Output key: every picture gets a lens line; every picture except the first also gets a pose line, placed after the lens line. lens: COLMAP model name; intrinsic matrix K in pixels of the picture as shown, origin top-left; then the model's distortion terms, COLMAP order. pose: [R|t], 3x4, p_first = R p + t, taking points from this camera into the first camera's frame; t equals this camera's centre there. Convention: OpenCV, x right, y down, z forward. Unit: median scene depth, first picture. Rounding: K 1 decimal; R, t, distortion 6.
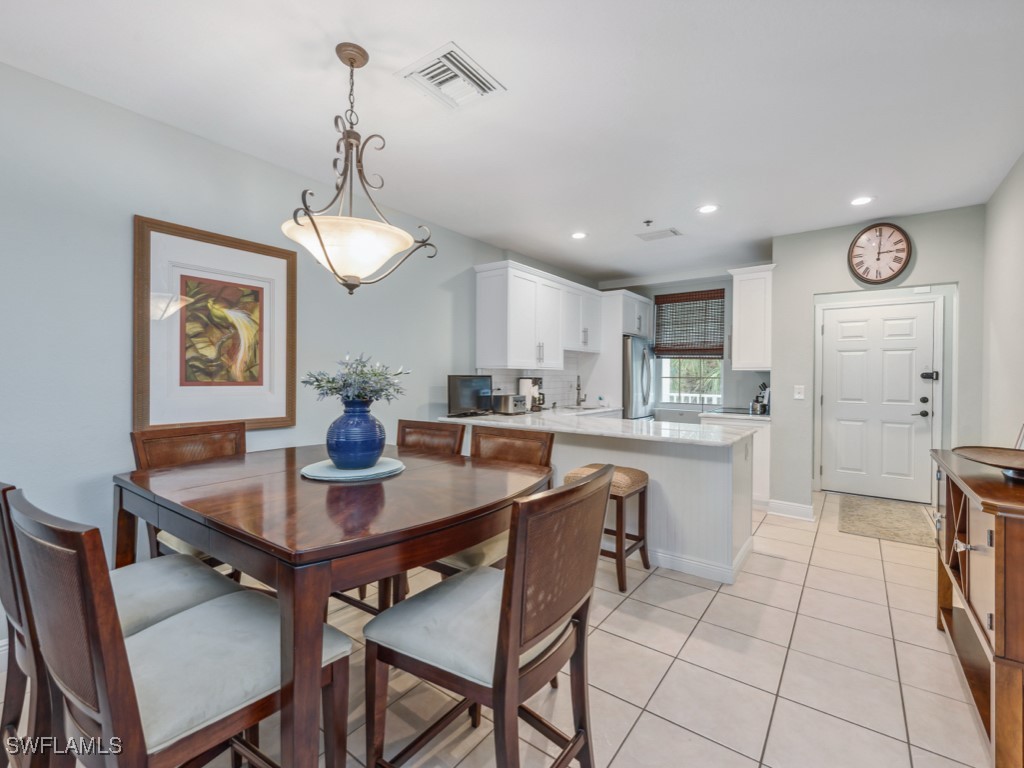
lens RADIAL K [[459.1, 0, 517.9], [0, 459.1, 380.6], [0, 0, 1]] dist [0.015690, -0.004203]
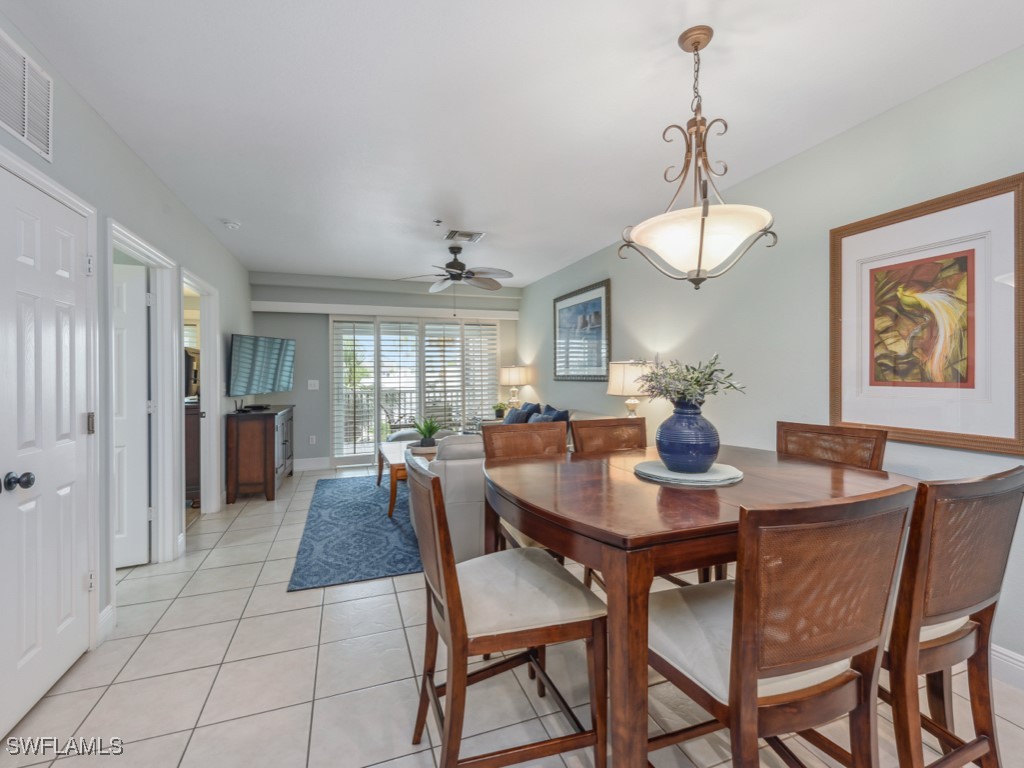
lens RADIAL K [[473.5, 0, 501.8], [0, 473.5, 371.2], [0, 0, 1]] dist [0.016558, -0.004324]
pose [[-0.581938, -0.010968, -0.813159, 0.305846], [-0.008563, 0.999936, -0.007359, -0.002640], [0.813188, 0.002680, -0.581995, 0.563528]]
